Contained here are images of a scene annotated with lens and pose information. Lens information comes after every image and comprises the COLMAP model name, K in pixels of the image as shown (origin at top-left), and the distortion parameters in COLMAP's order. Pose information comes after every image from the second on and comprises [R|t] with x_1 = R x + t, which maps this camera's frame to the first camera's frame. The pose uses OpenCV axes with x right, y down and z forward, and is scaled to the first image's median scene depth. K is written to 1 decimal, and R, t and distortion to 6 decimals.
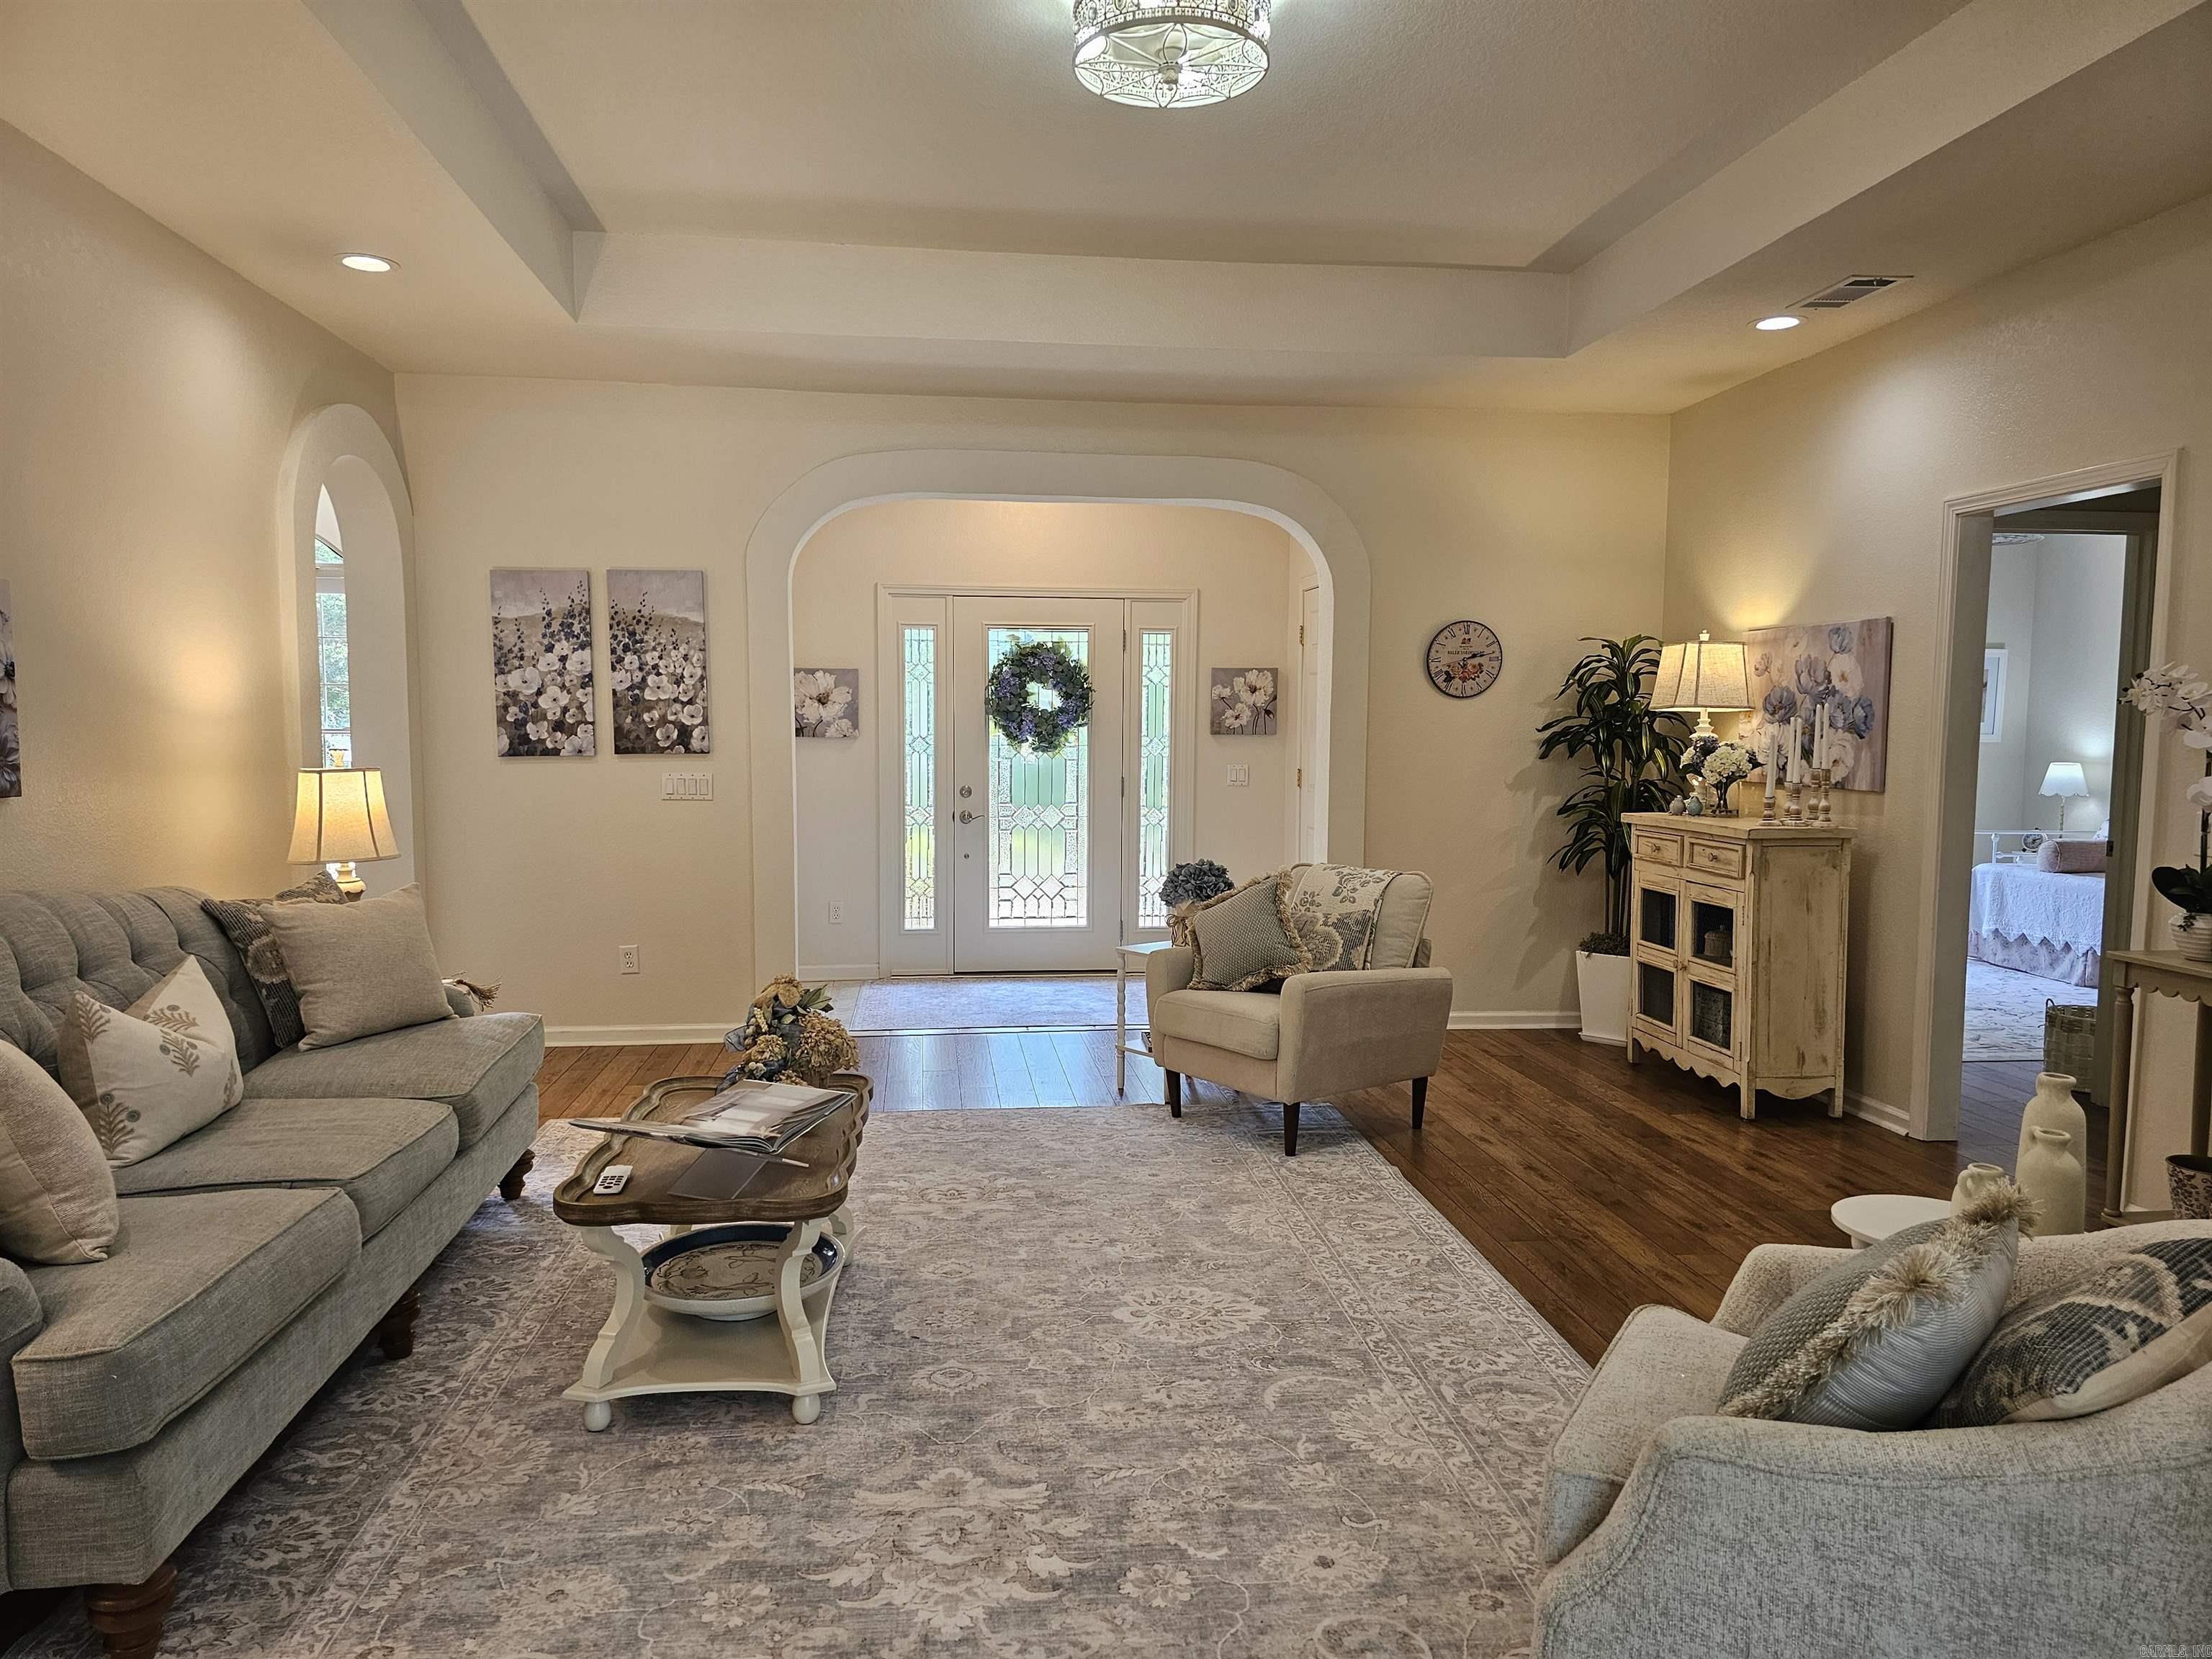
lens RADIAL K [[1460.5, 0, 1094.4], [0, 1460.5, 841.7], [0, 0, 1]] dist [0.034223, -0.000121]
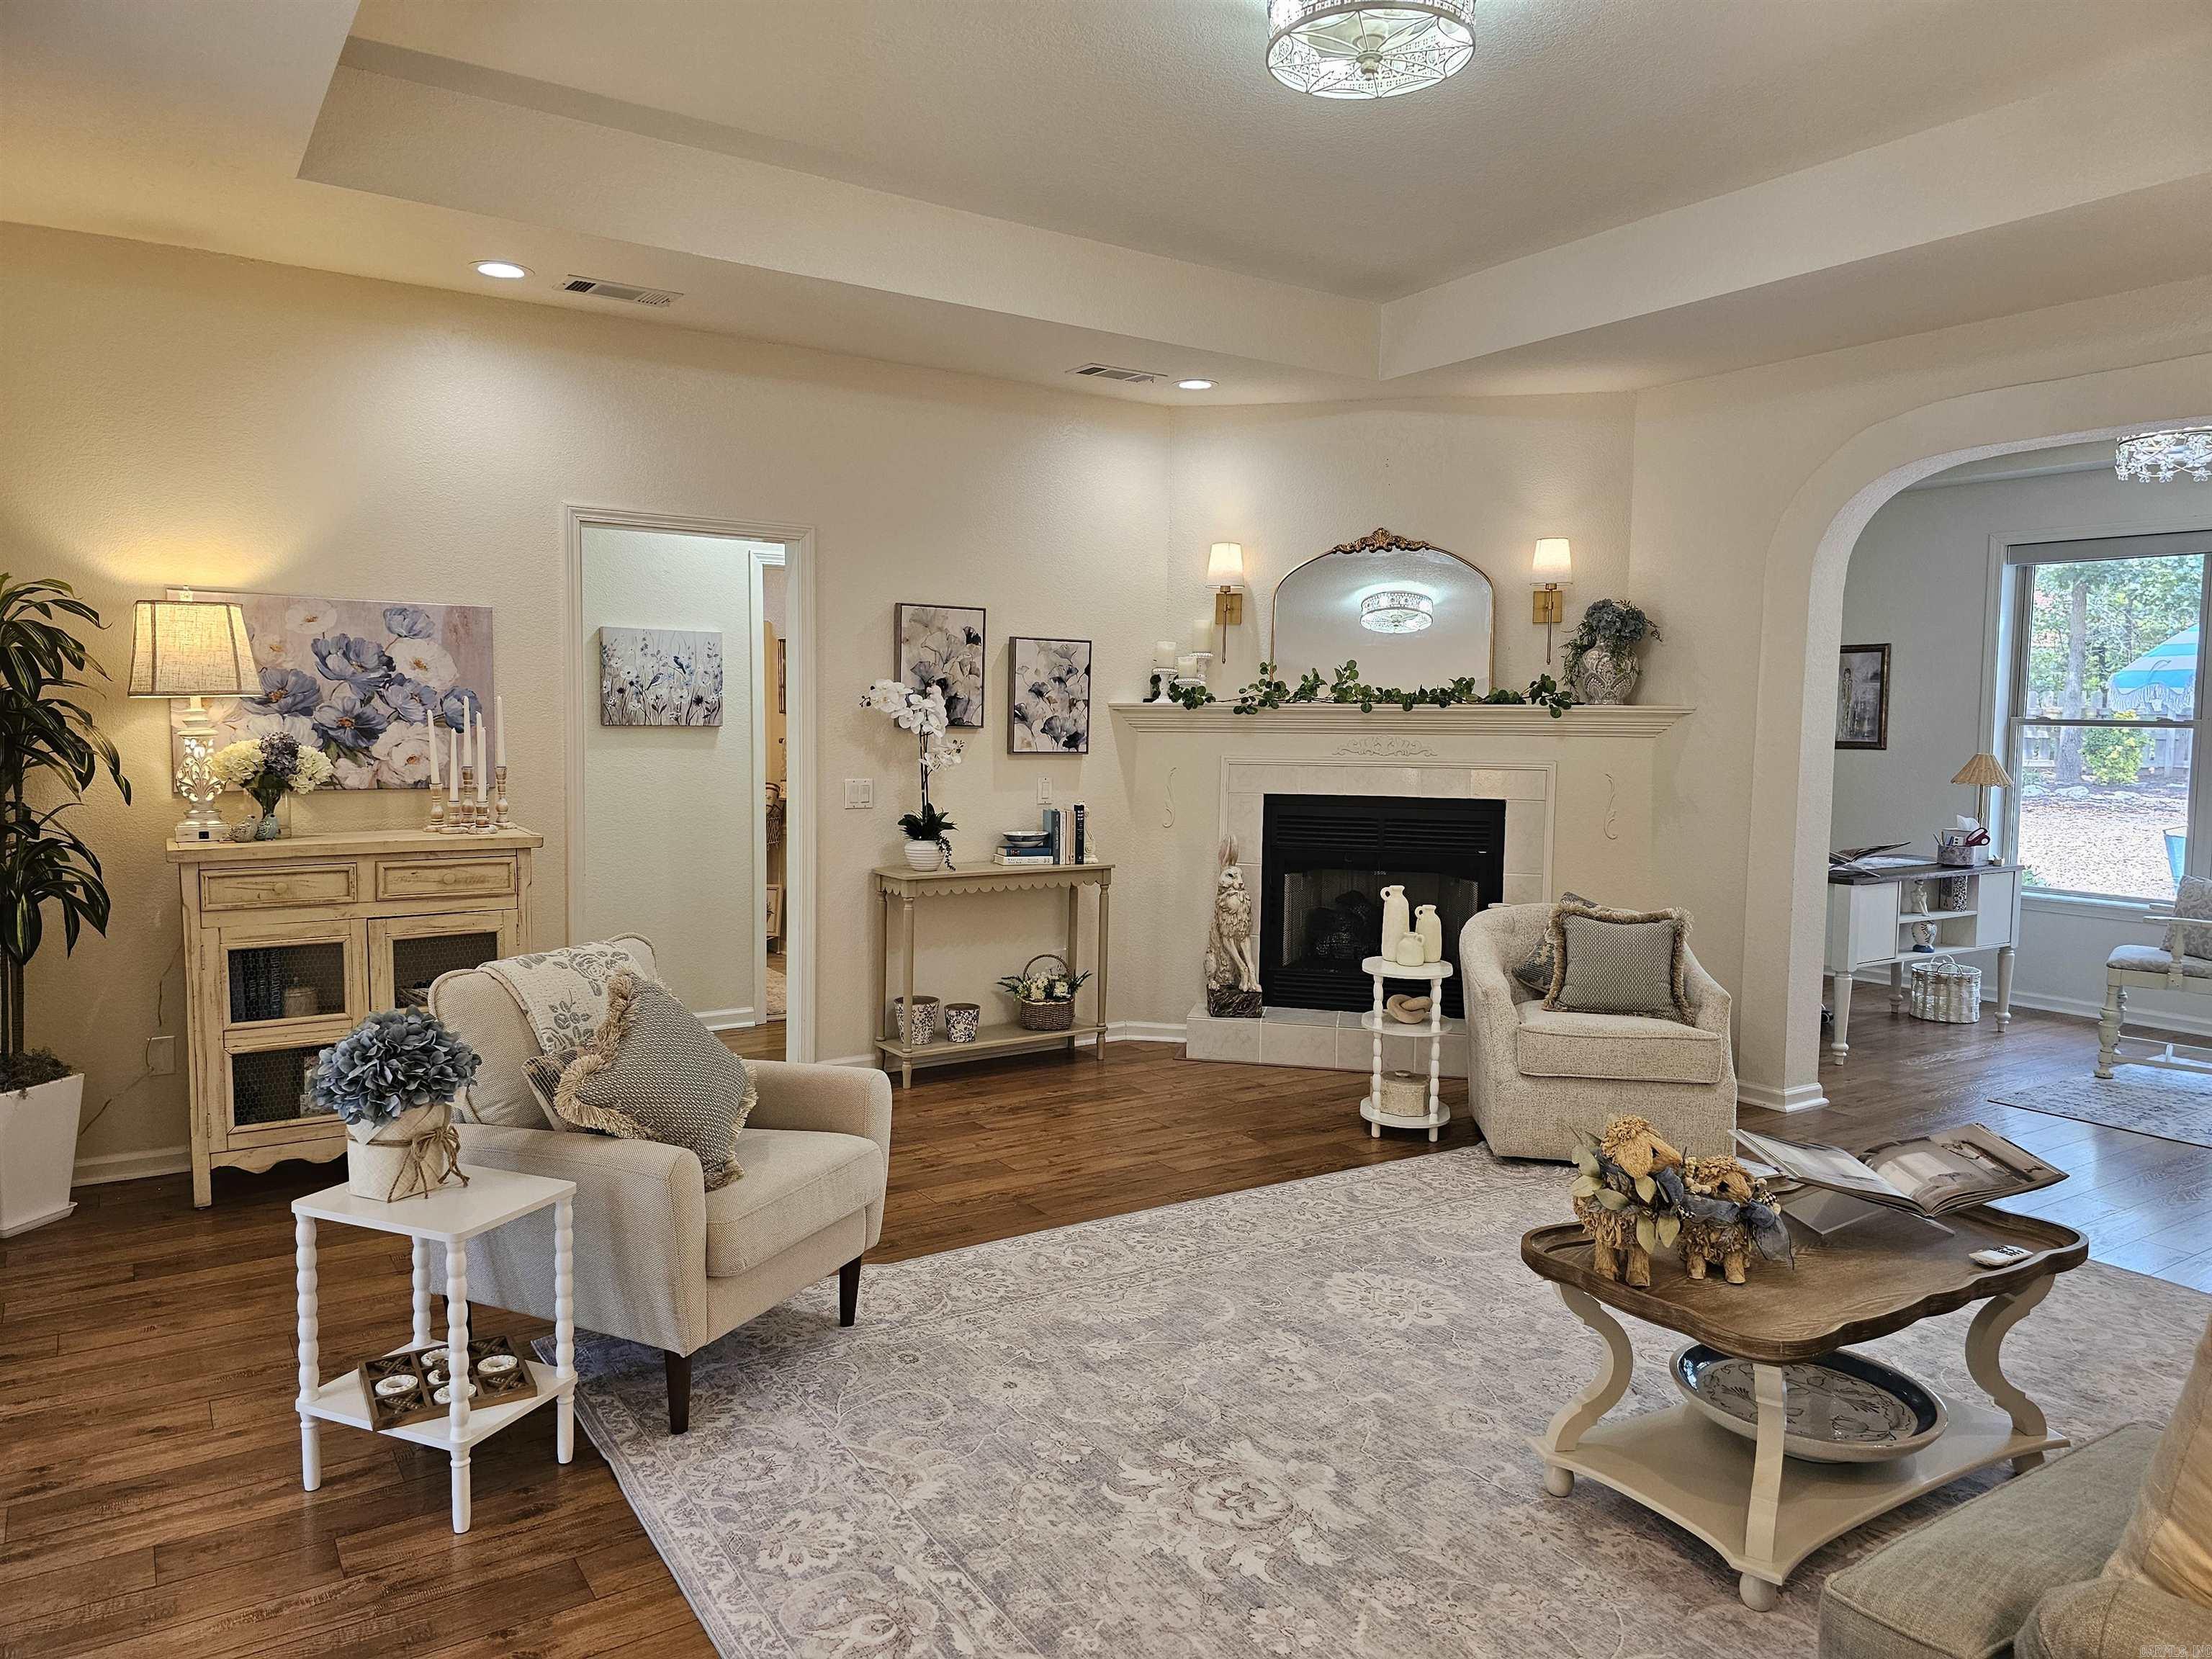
lens RADIAL K [[1460.5, 0, 1089.1], [0, 1460.5, 812.8], [0, 0, 1]] dist [0.034223, -0.000121]
pose [[-0.441830, -0.075440, 0.893921, -0.494456], [0.061126, 0.991610, 0.113896, -0.101696], [-0.895014, 0.104965, -0.433511, 1.058661]]
